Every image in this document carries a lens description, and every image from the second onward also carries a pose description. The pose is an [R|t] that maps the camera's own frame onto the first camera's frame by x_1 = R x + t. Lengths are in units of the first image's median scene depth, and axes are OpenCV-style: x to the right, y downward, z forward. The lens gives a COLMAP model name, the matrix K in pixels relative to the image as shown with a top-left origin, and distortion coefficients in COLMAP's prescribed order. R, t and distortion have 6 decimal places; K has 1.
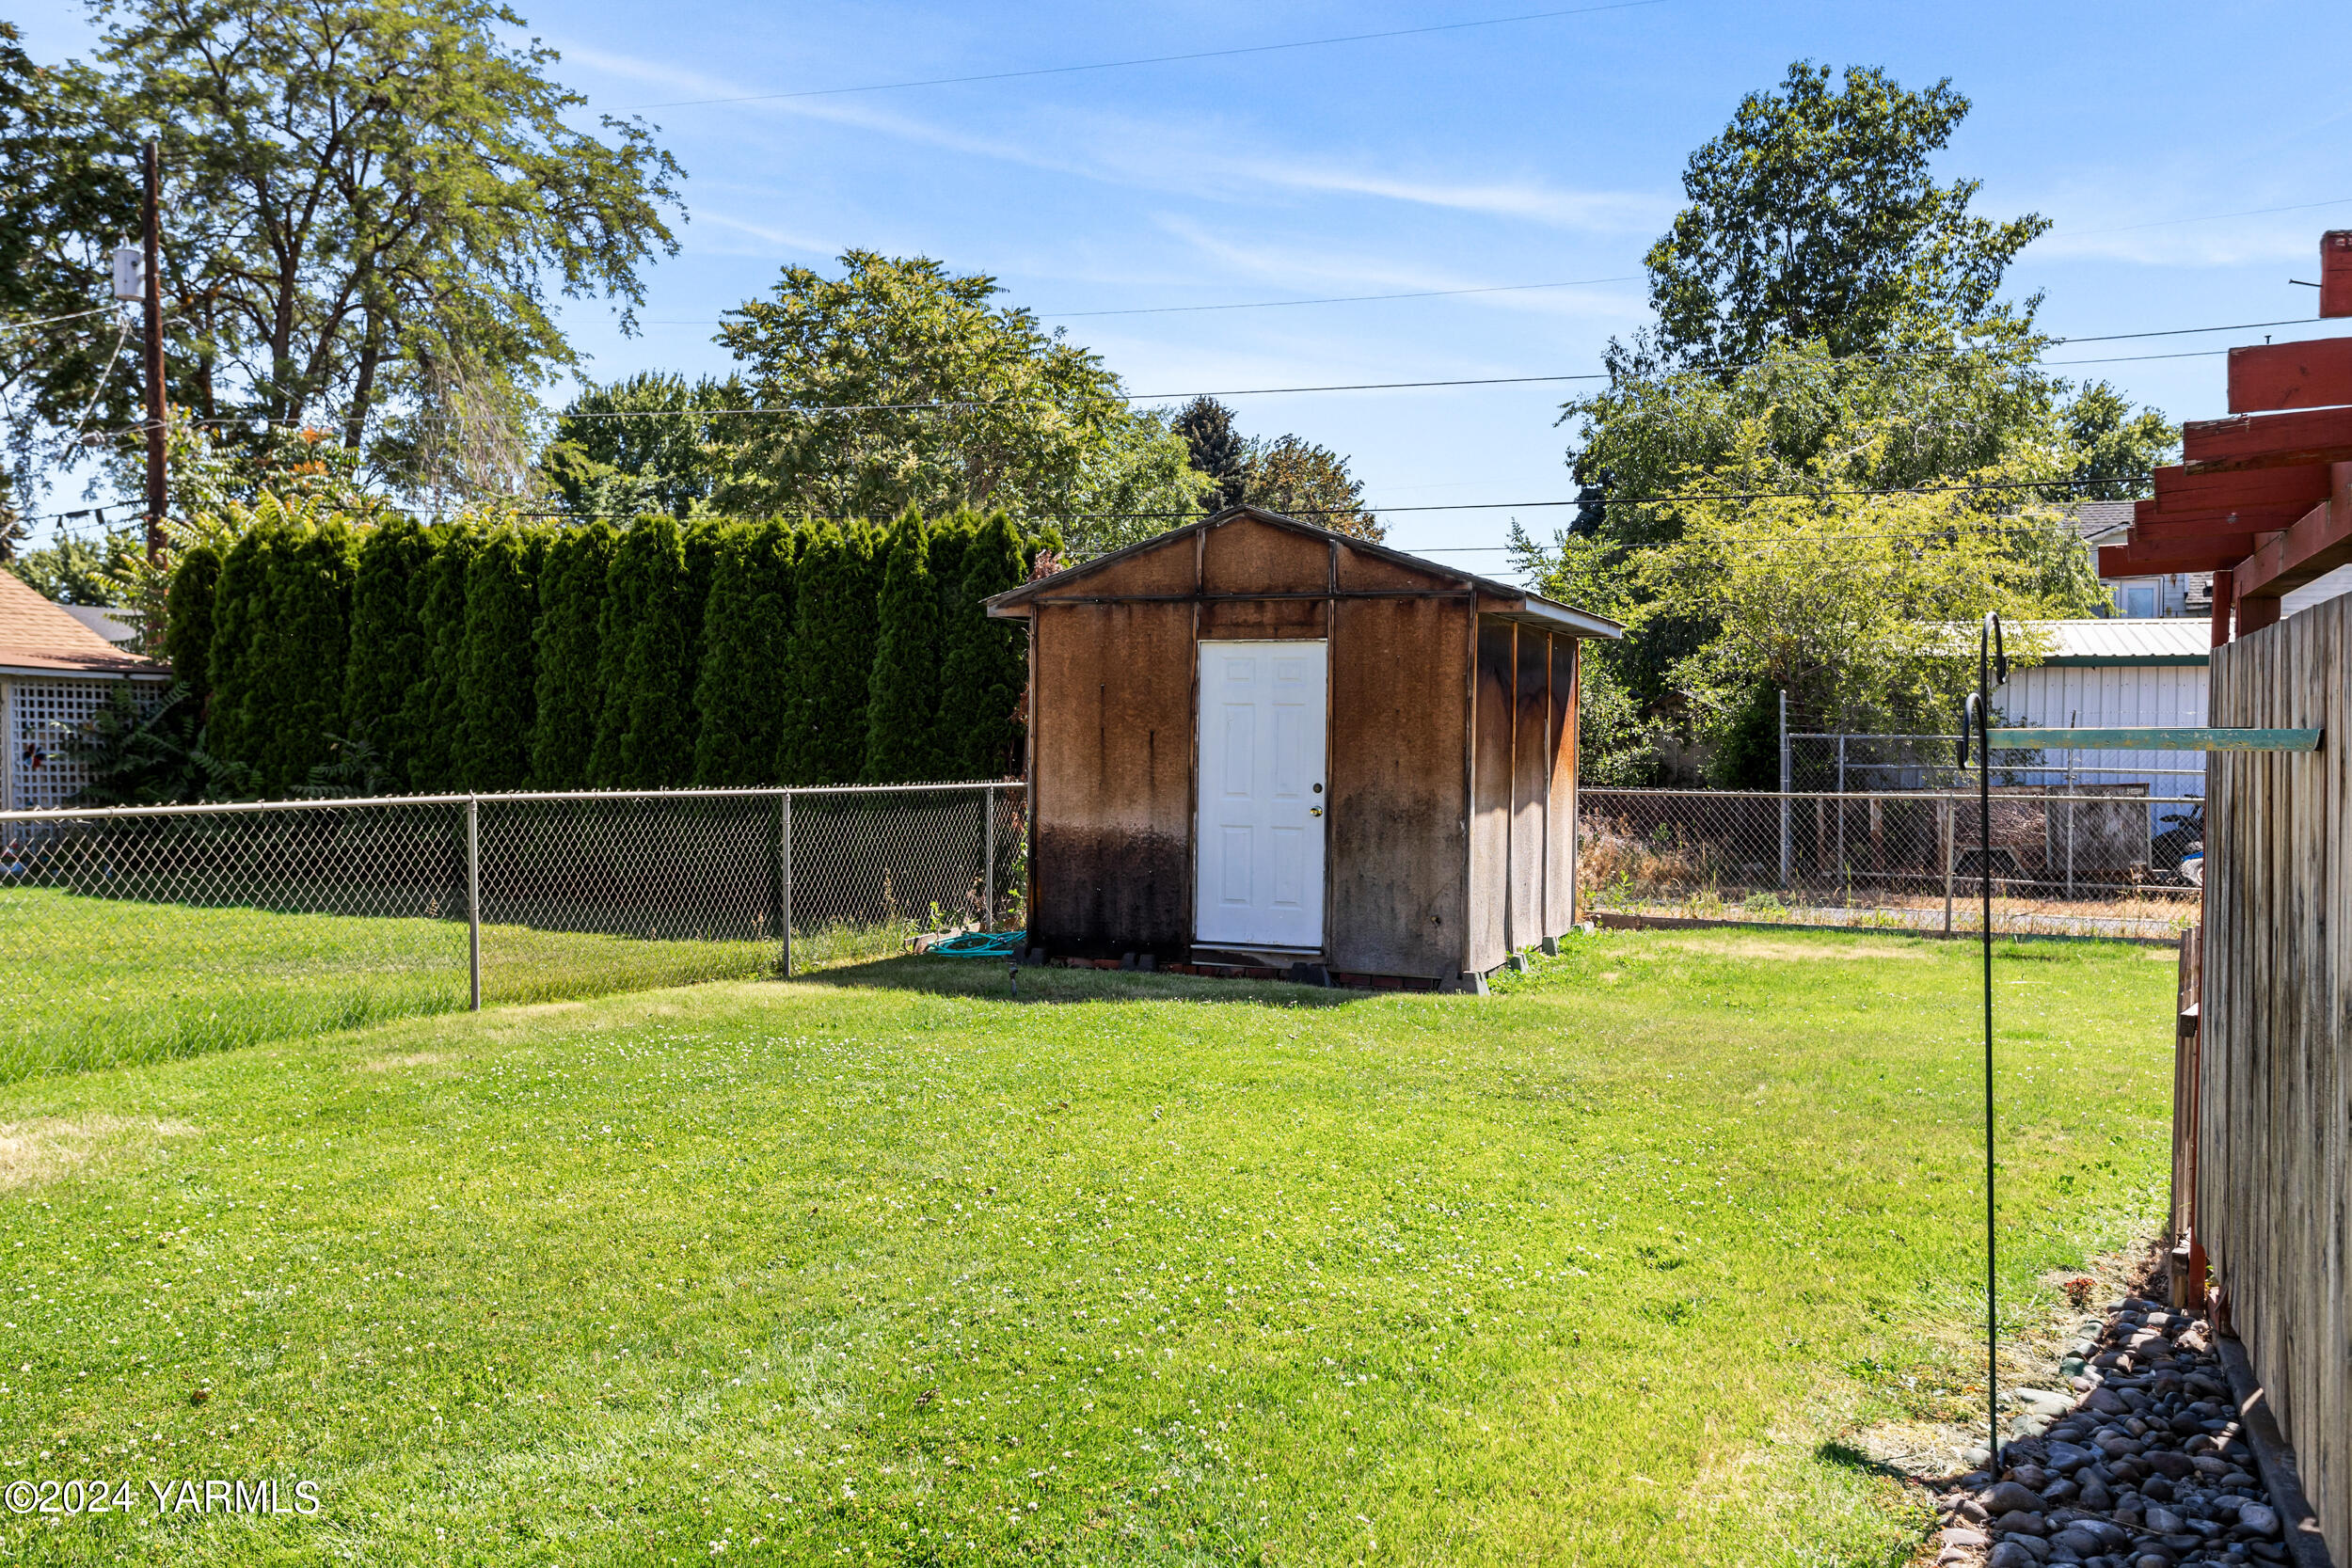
lens RADIAL K [[2014.8, 0, 1170.2], [0, 2014.8, 779.8], [0, 0, 1]] dist [-0.009361, 0.005426]
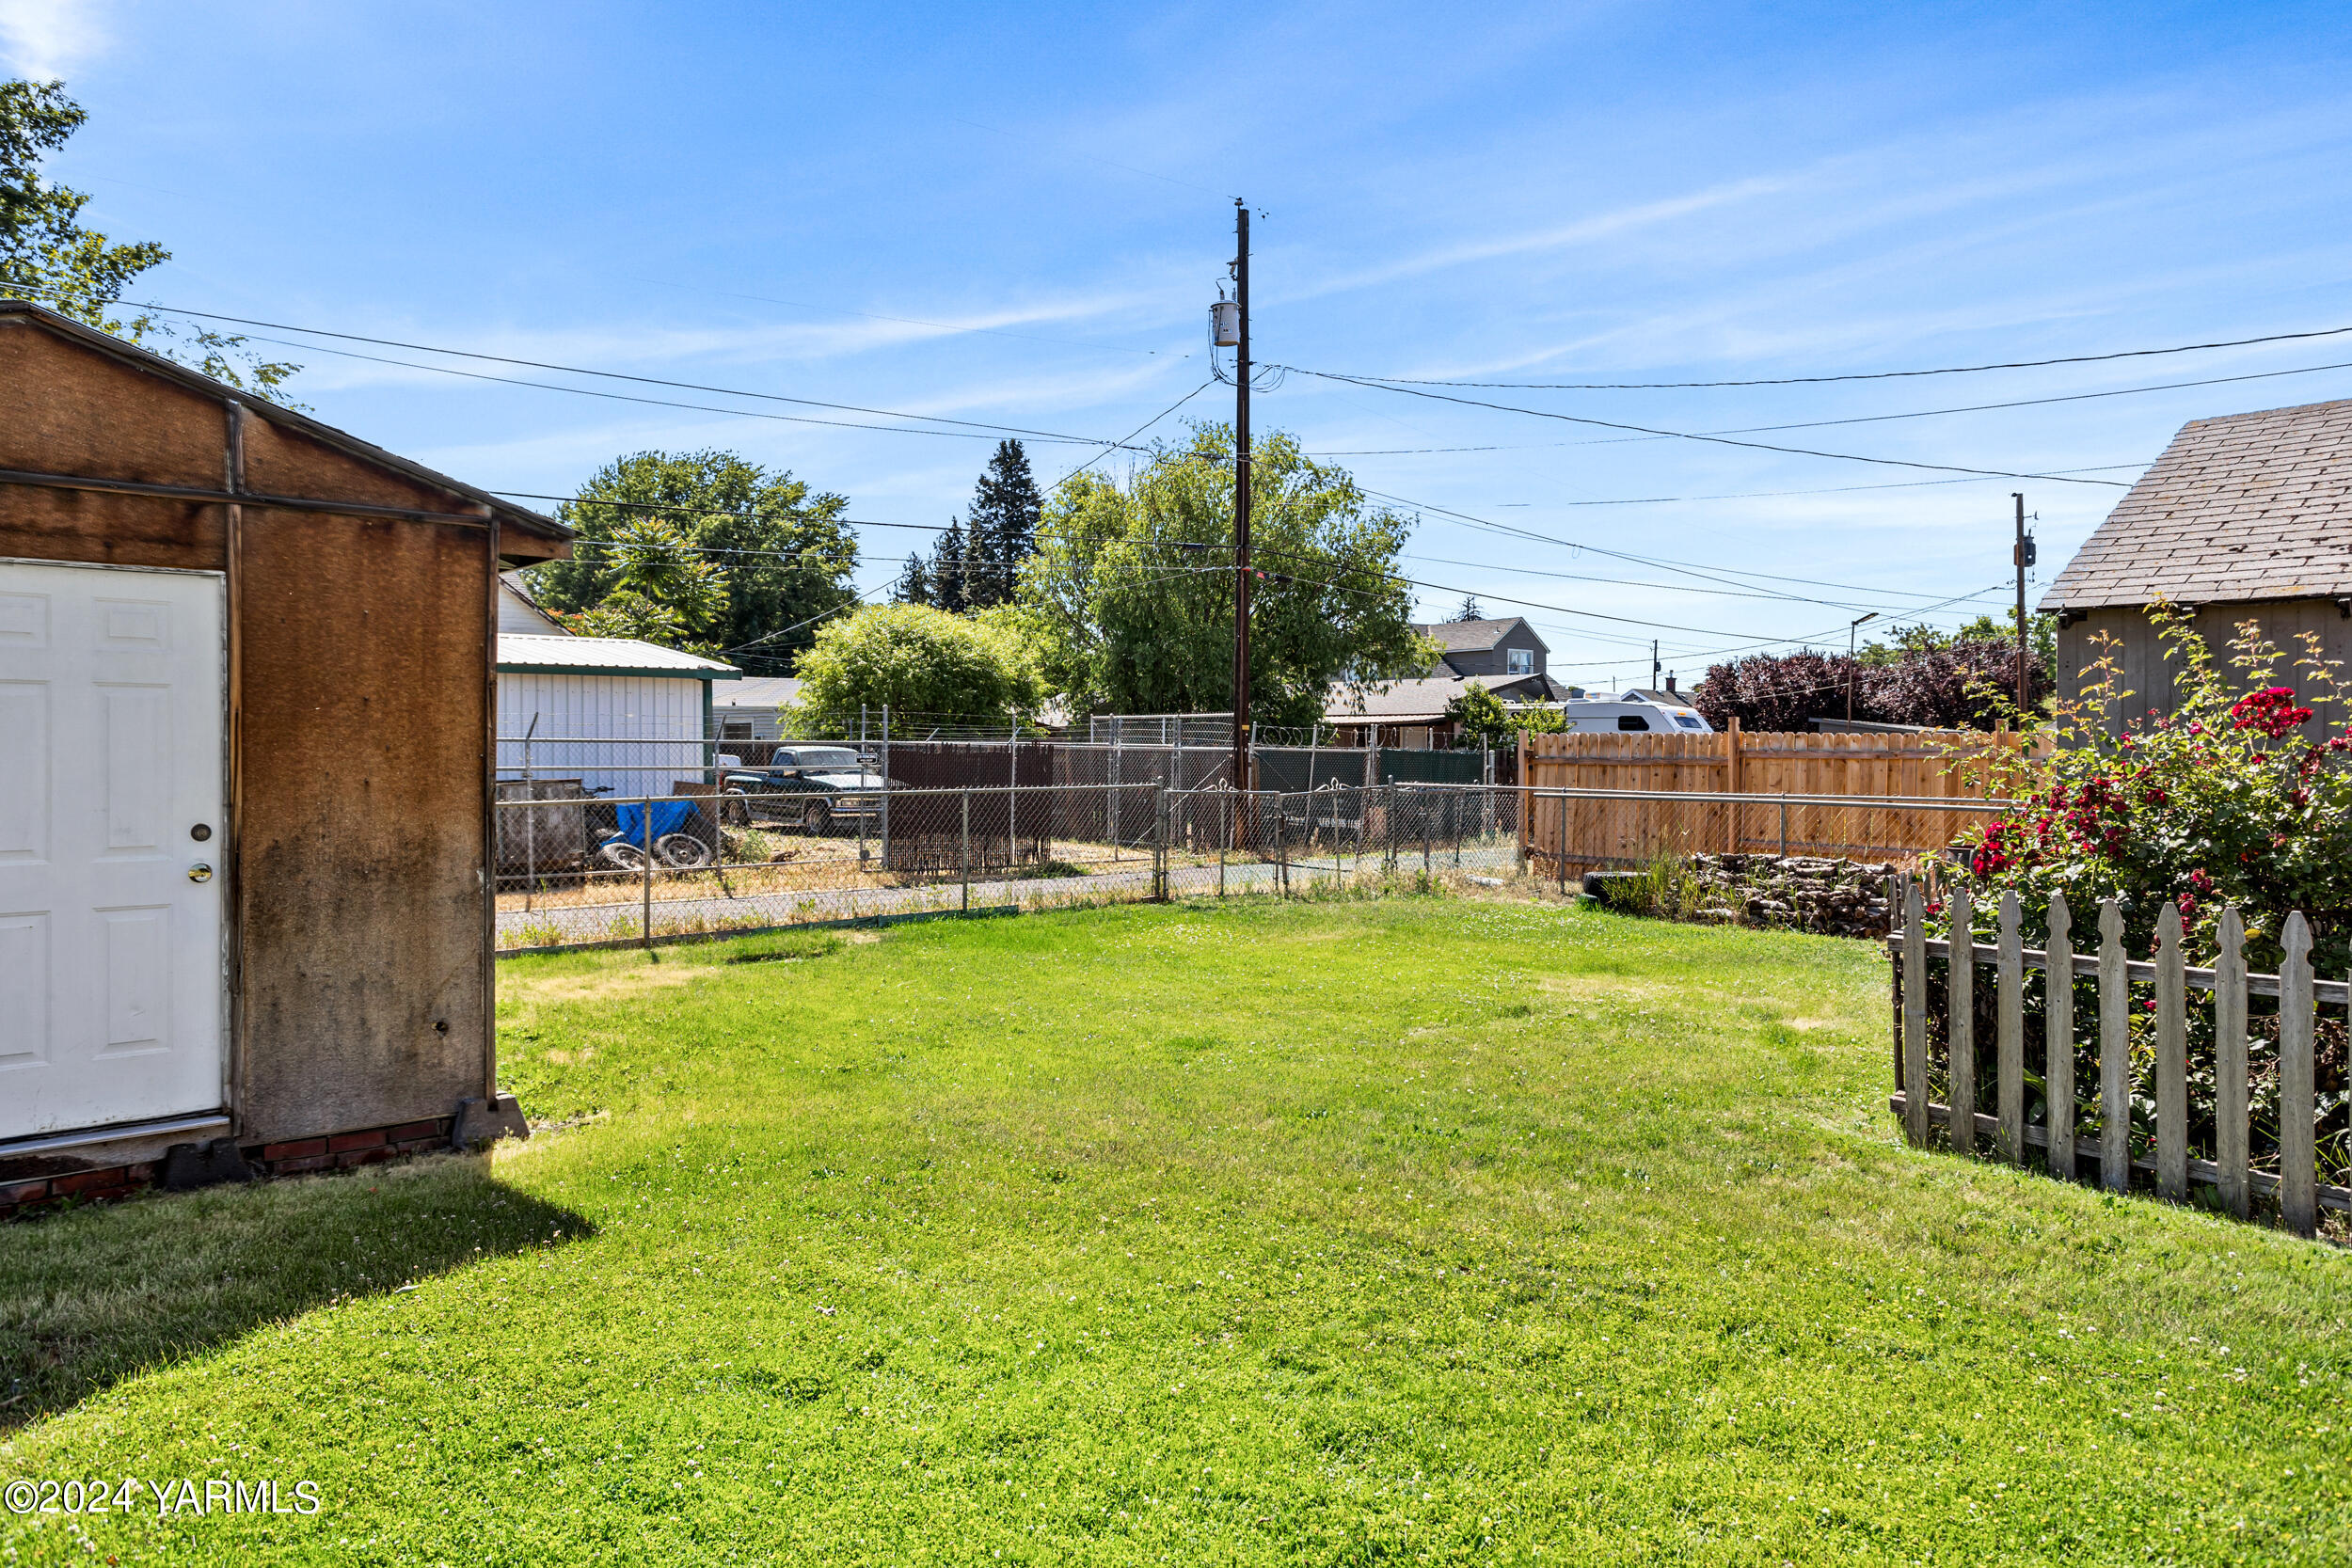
lens RADIAL K [[1507.0, 0, 1178.0], [0, 1507.0, 788.5], [0, 0, 1]] dist [0.010158, 0.001608]
pose [[0.445749, -0.032005, 0.894586, -0.053938], [0.019412, 0.999471, 0.026085, -0.004051], [-0.894948, 0.005739, 0.446134, 0.160438]]
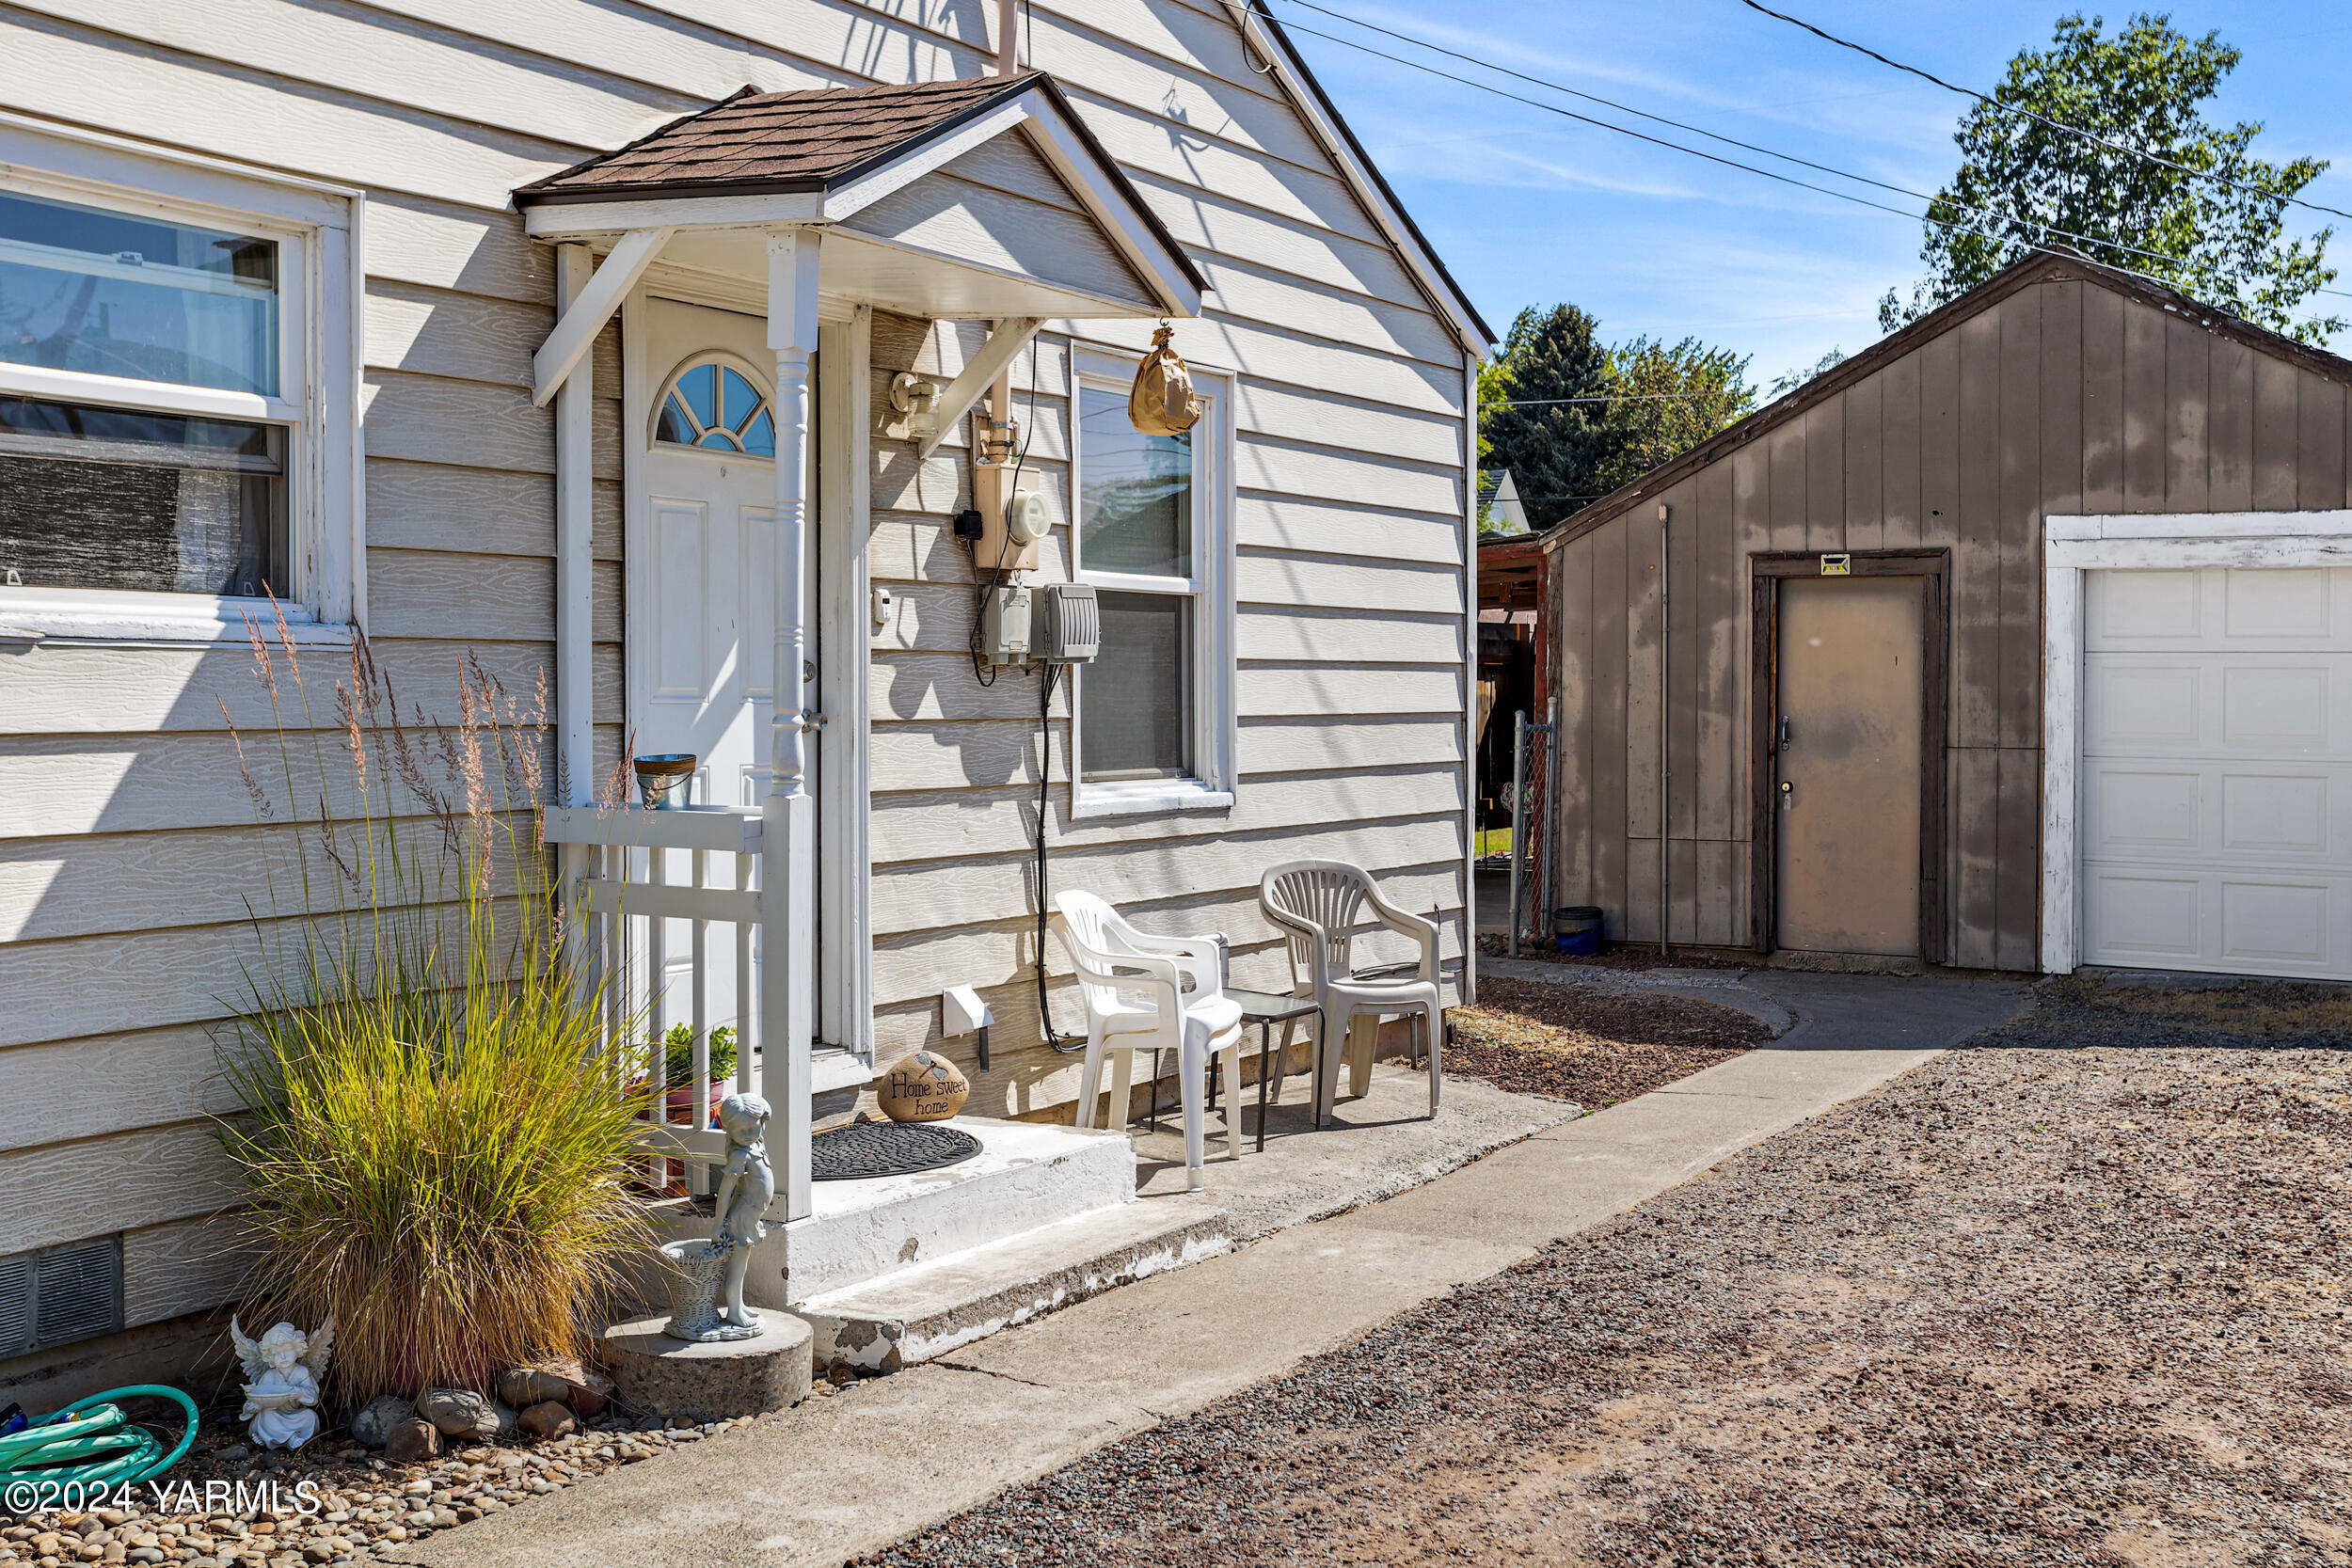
lens RADIAL K [[2575.4, 0, 1169.0], [0, 2575.4, 761.4], [0, 0, 1]] dist [0.011781, 0.000000]
pose [[0.986318, 0.001813, -0.164843, 0.074952], [-0.000746, 0.999978, 0.006535, 0.017113], [0.164851, -0.006322, 0.986298, -0.387915]]
